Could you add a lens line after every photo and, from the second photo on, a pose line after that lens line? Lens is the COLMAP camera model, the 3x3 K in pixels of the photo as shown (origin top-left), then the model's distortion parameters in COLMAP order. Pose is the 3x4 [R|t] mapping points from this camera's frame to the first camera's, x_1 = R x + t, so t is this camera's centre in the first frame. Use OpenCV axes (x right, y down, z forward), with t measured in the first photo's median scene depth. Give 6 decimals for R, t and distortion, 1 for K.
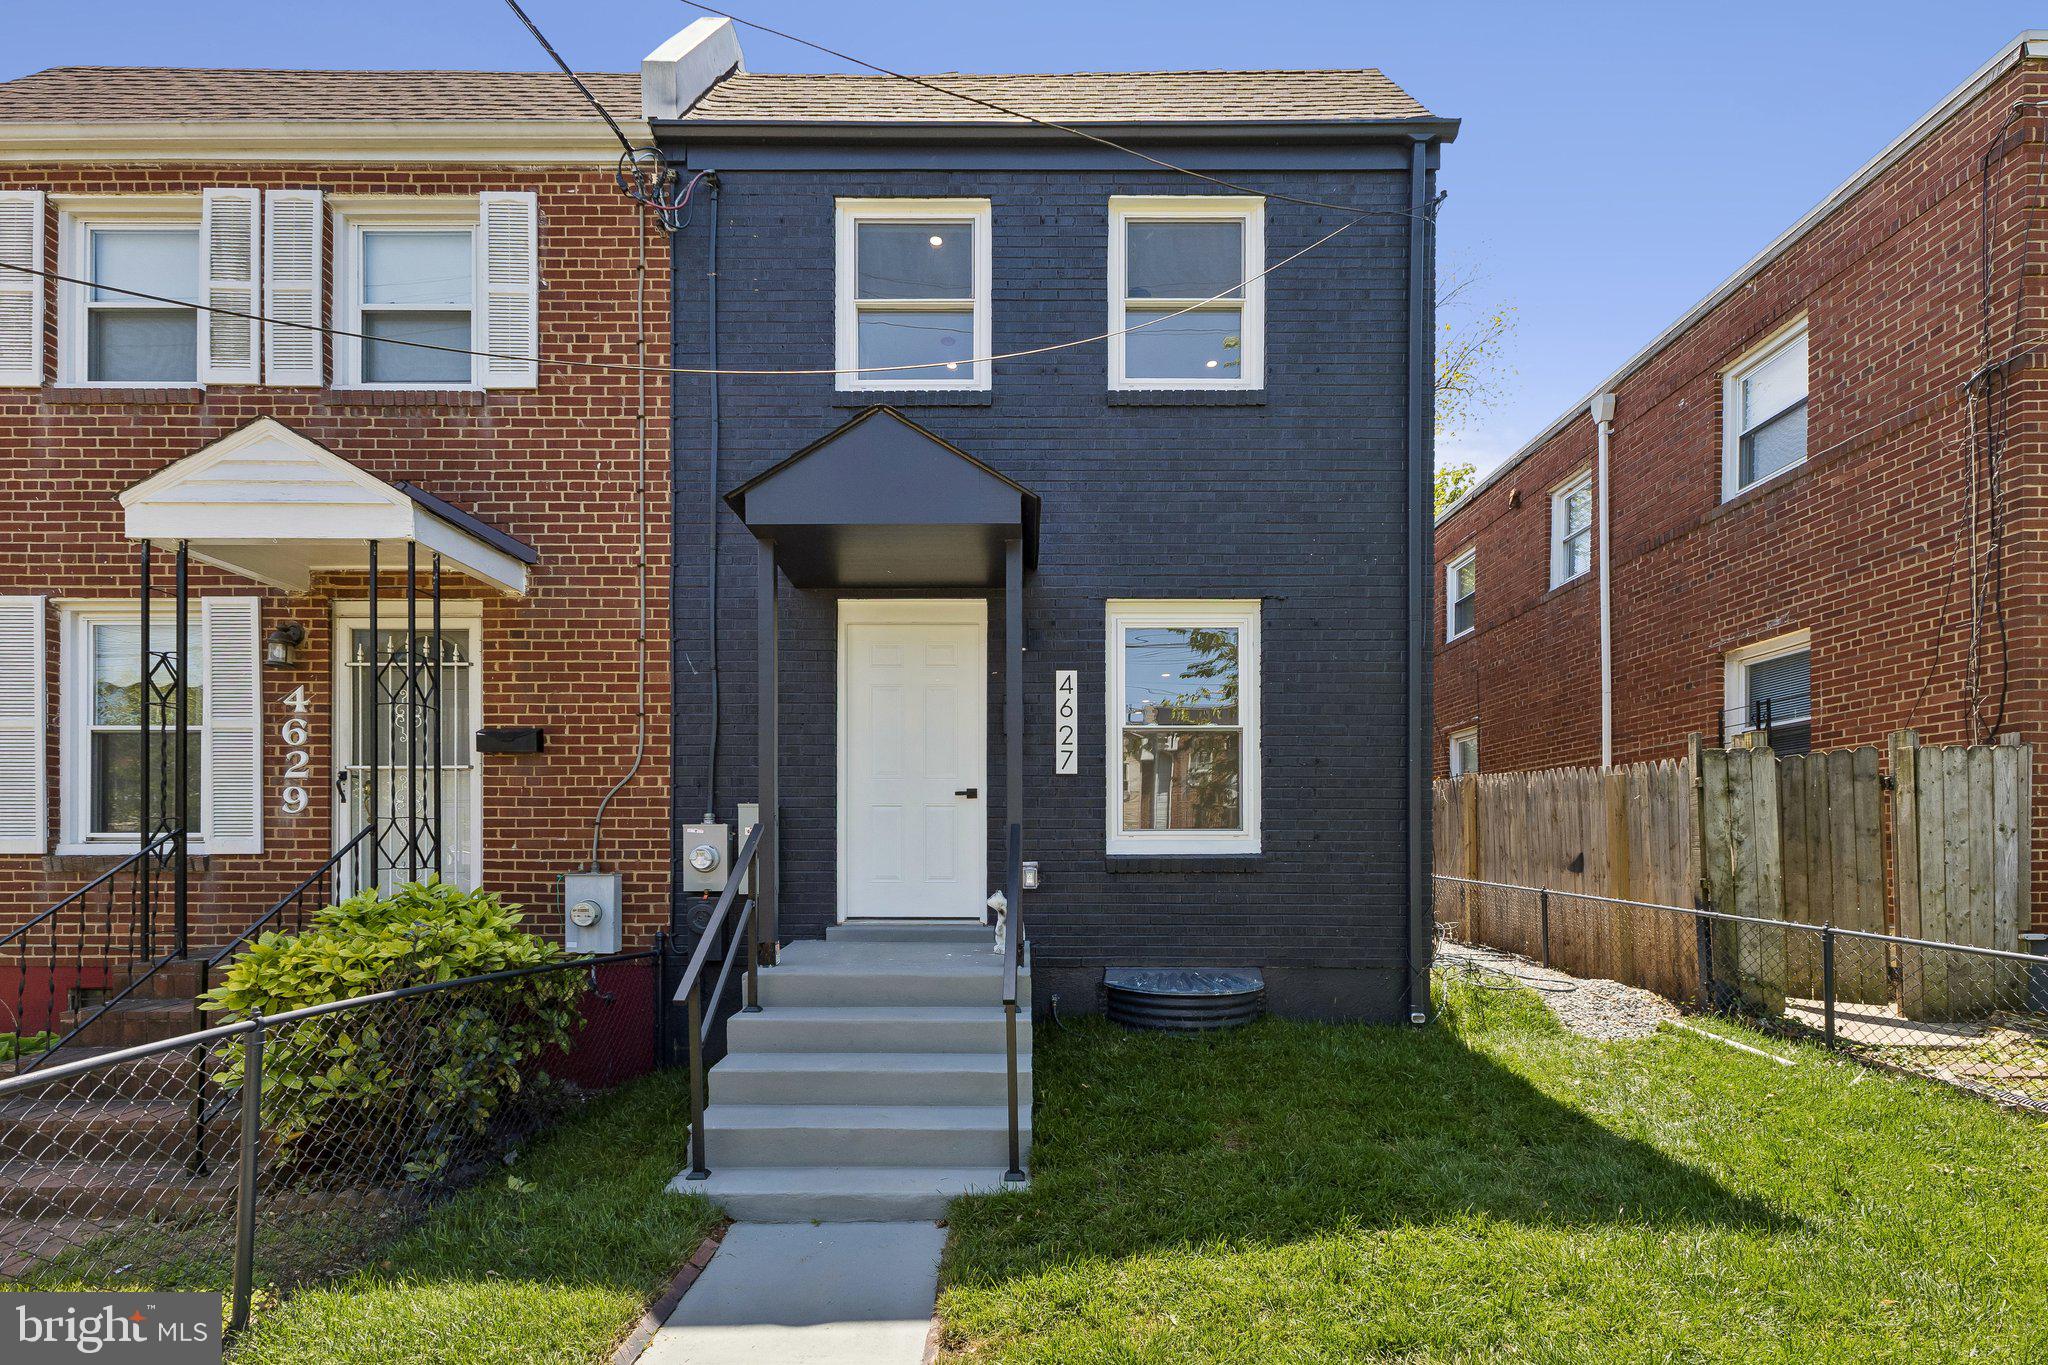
lens RADIAL K [[886.1, 0, 1027.2], [0, 886.1, 852.1], [0, 0, 1]] dist [0.001123, -0.000345]
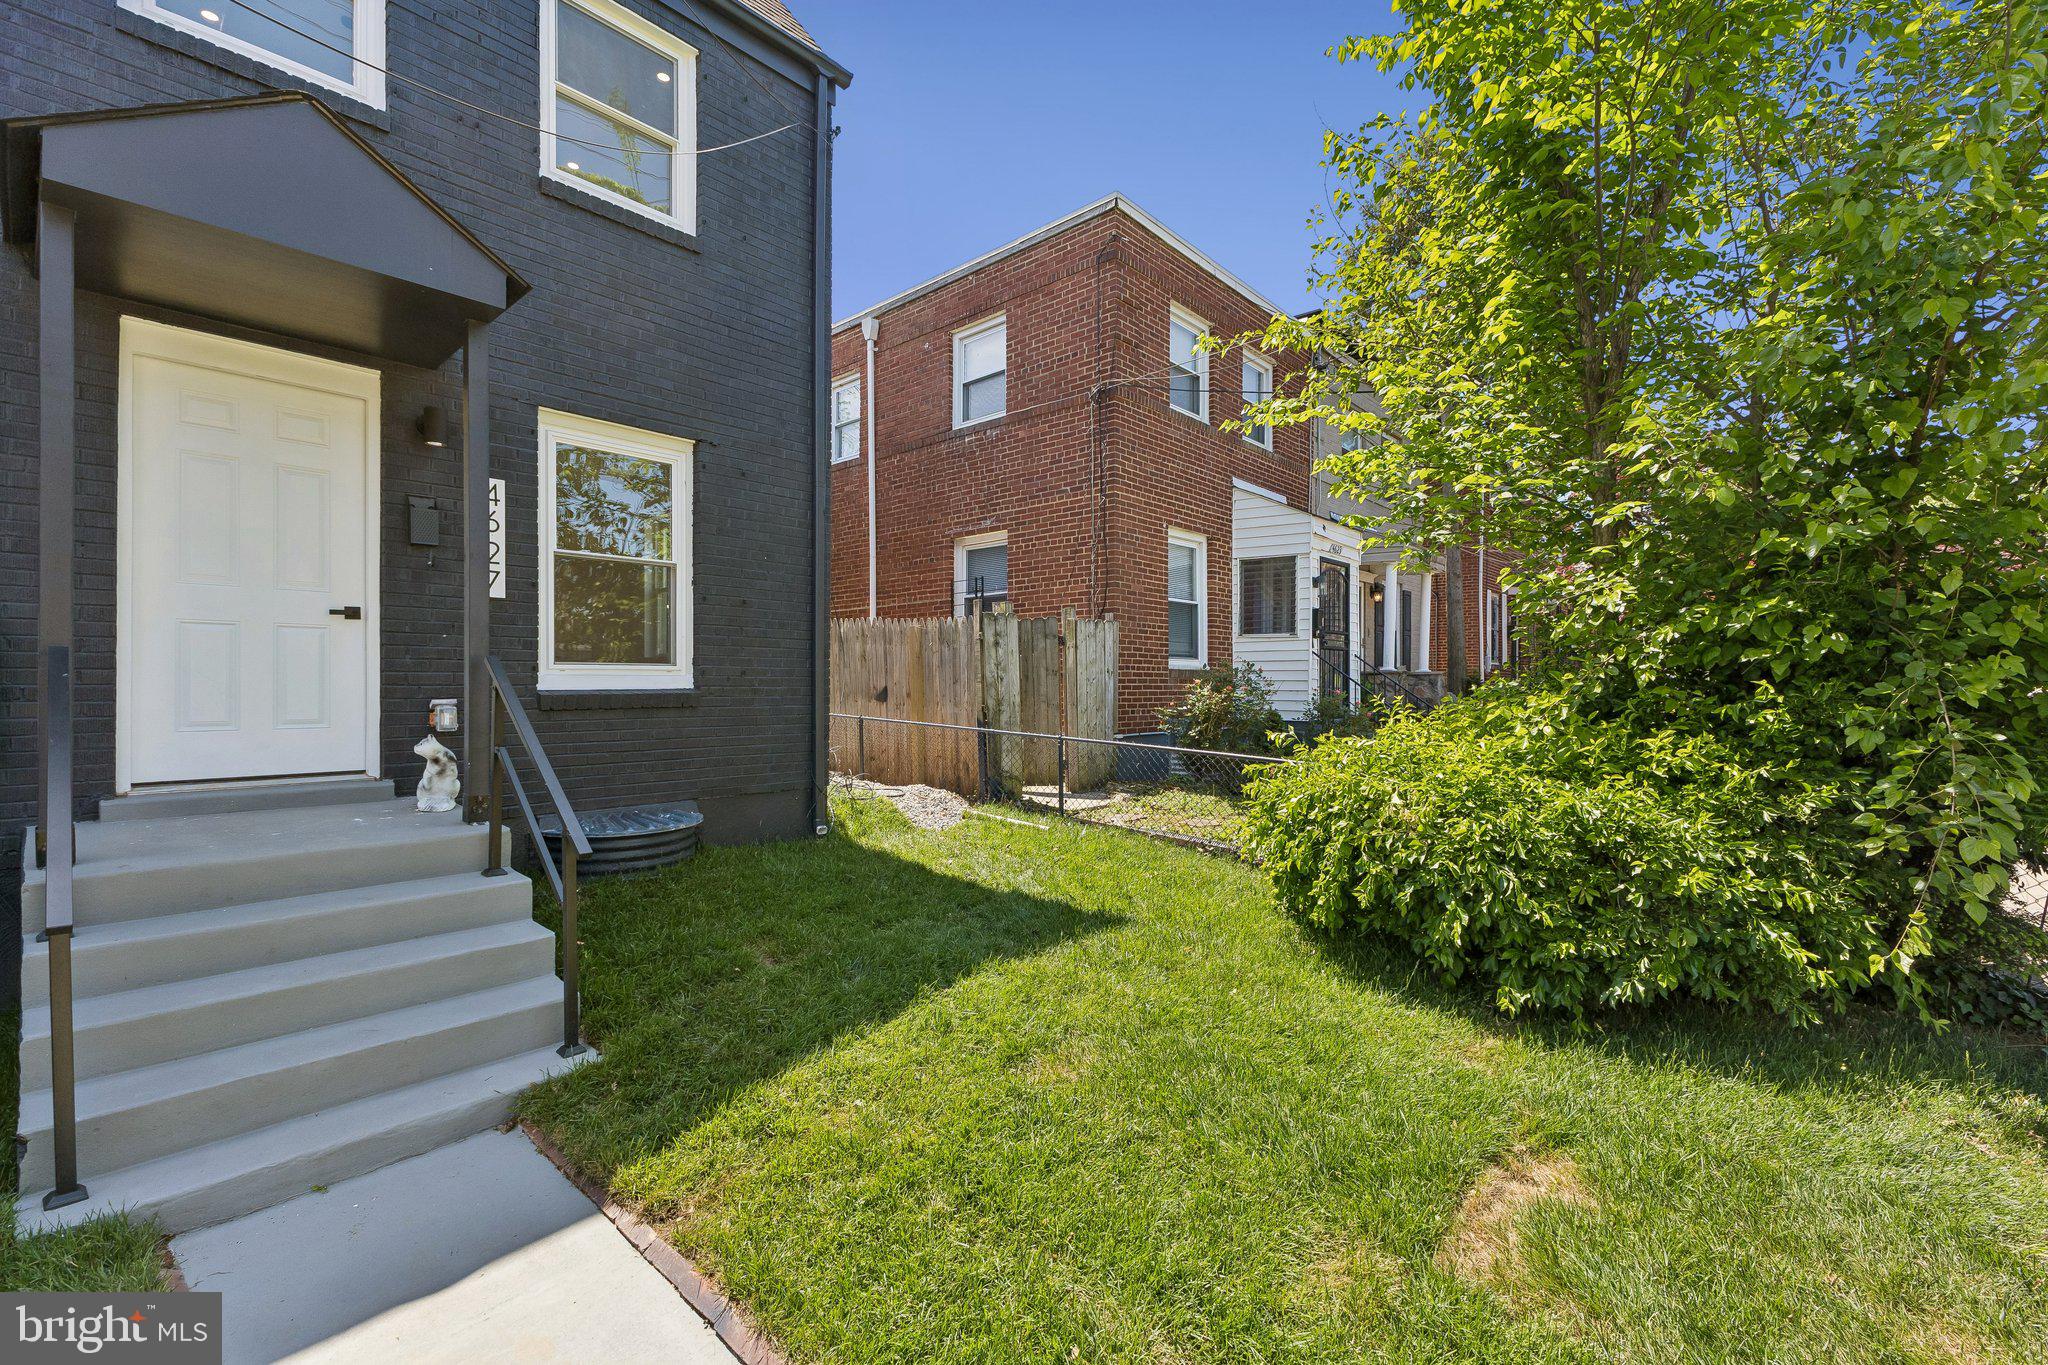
lens RADIAL K [[866.5, 0, 1024.0], [0, 866.5, 682.5], [0, 0, 1]] dist [-0.001301, -0.000450]
pose [[0.671273, 0.001016, 0.741210, -0.207331], [-0.000319, 0.999999, -0.001081, -0.004052], [-0.741210, 0.000489, 0.671273, 0.041272]]
